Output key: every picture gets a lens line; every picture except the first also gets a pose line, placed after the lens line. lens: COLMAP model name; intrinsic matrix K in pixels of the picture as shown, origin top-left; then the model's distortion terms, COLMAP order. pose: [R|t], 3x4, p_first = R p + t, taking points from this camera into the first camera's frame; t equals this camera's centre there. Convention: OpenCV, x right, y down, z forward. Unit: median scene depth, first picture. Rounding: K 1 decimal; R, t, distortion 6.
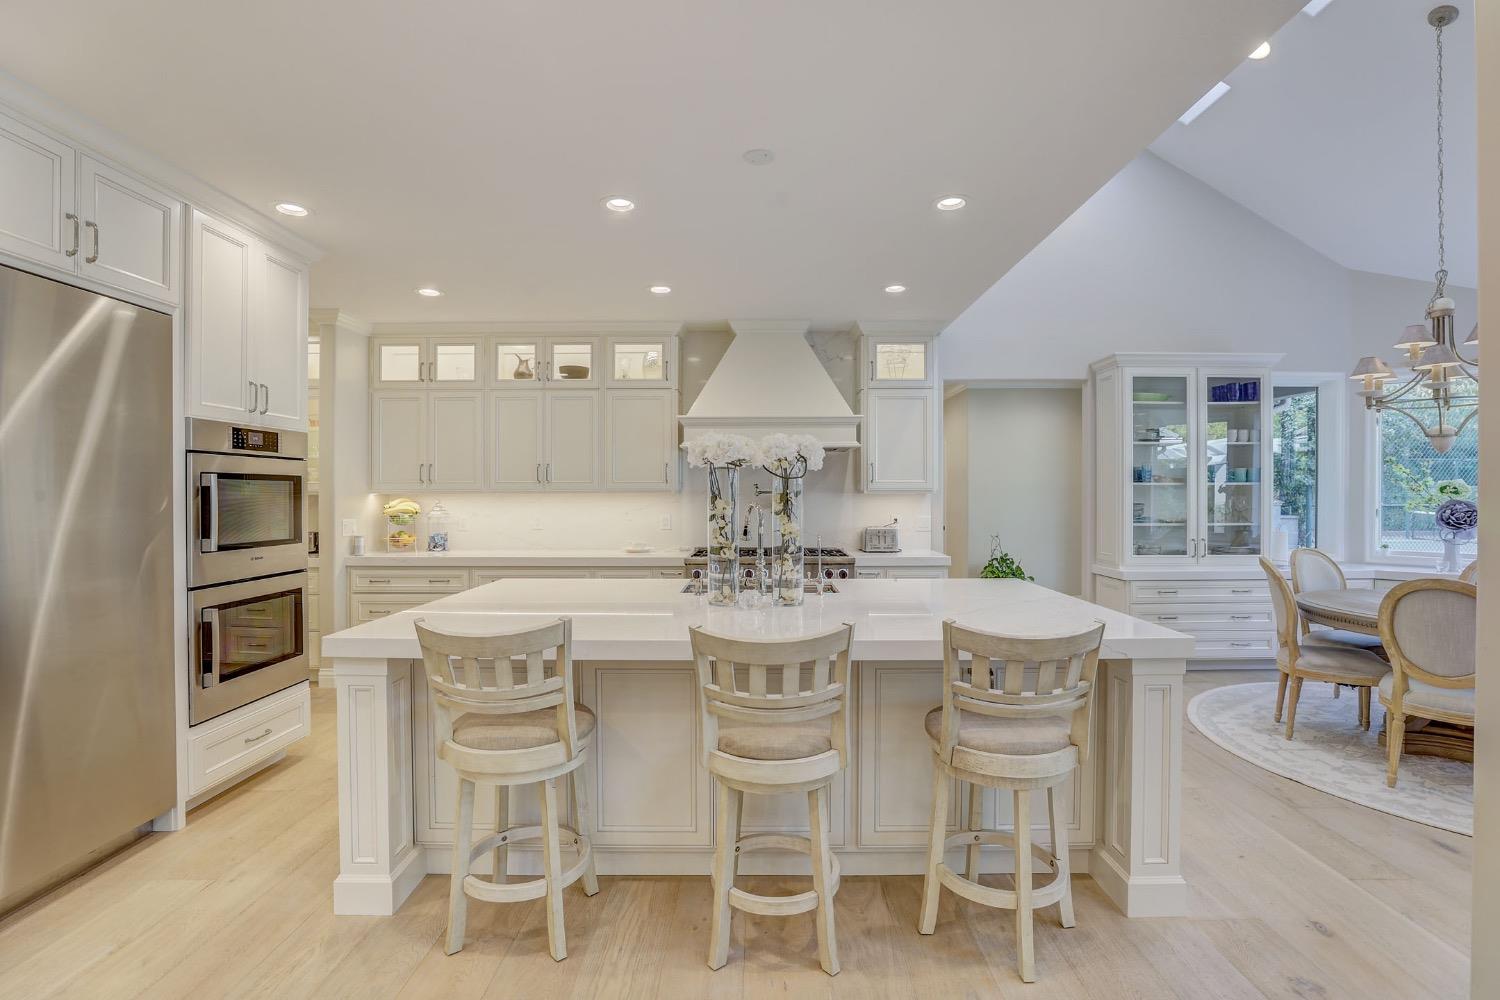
lens RADIAL K [[685.2, 0, 756.2], [0, 685.2, 495.1], [0, 0, 1]] dist [-0.030493, 0.004411]
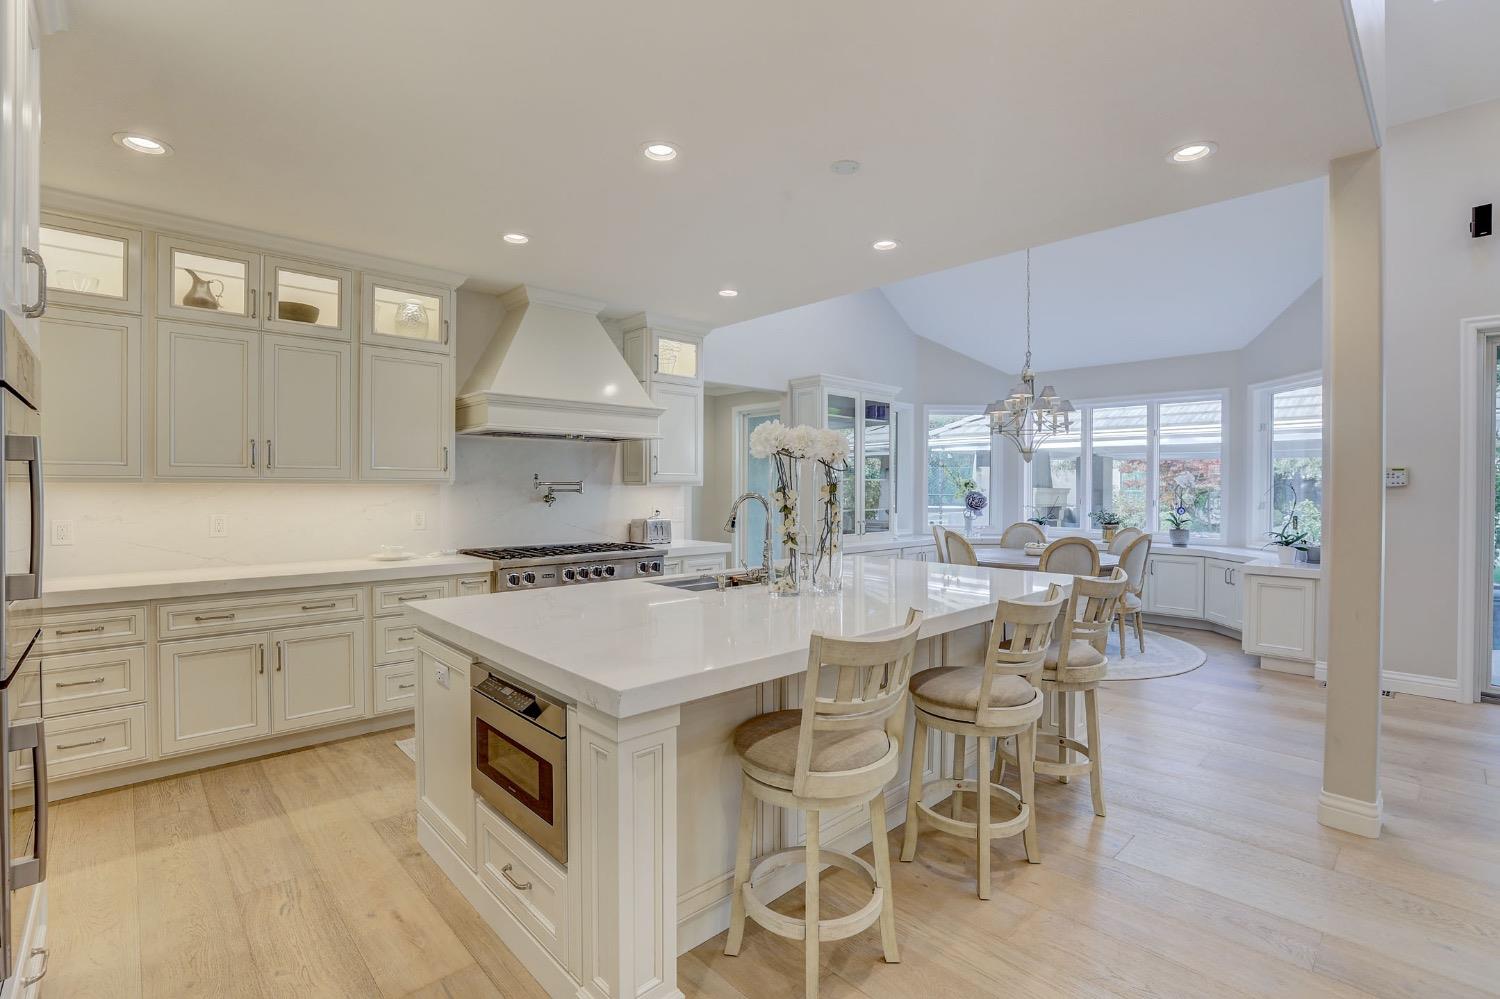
lens RADIAL K [[685.2, 0, 764.2], [0, 685.2, 493.4], [0, 0, 1]] dist [-0.030493, 0.004411]
pose [[0.719174, -0.002961, 0.694823, -0.423979], [-0.001473, 0.999982, 0.005786, 0.003107], [-0.694828, -0.005185, 0.719157, 0.166393]]
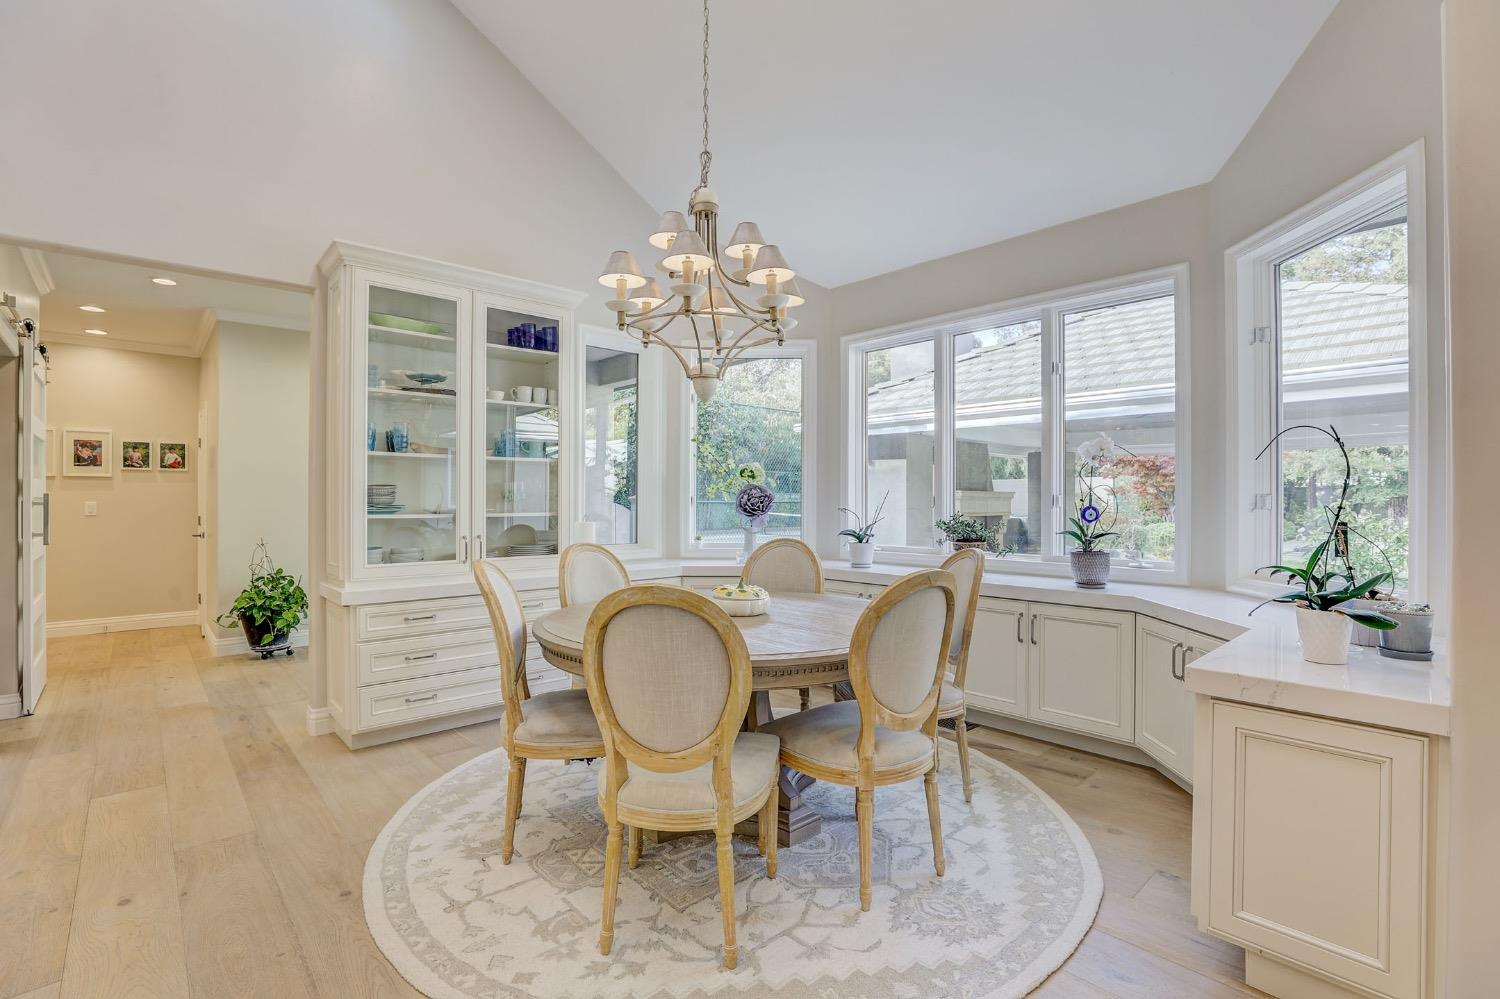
lens RADIAL K [[685.2, 0, 751.2], [0, 685.2, 499.8], [0, 0, 1]] dist [-0.030493, 0.004411]
pose [[0.735201, 0.001936, 0.677846, 0.393420], [0.001883, 0.999986, -0.004899, 0.031802], [-0.677846, 0.004878, 0.735188, 0.293826]]
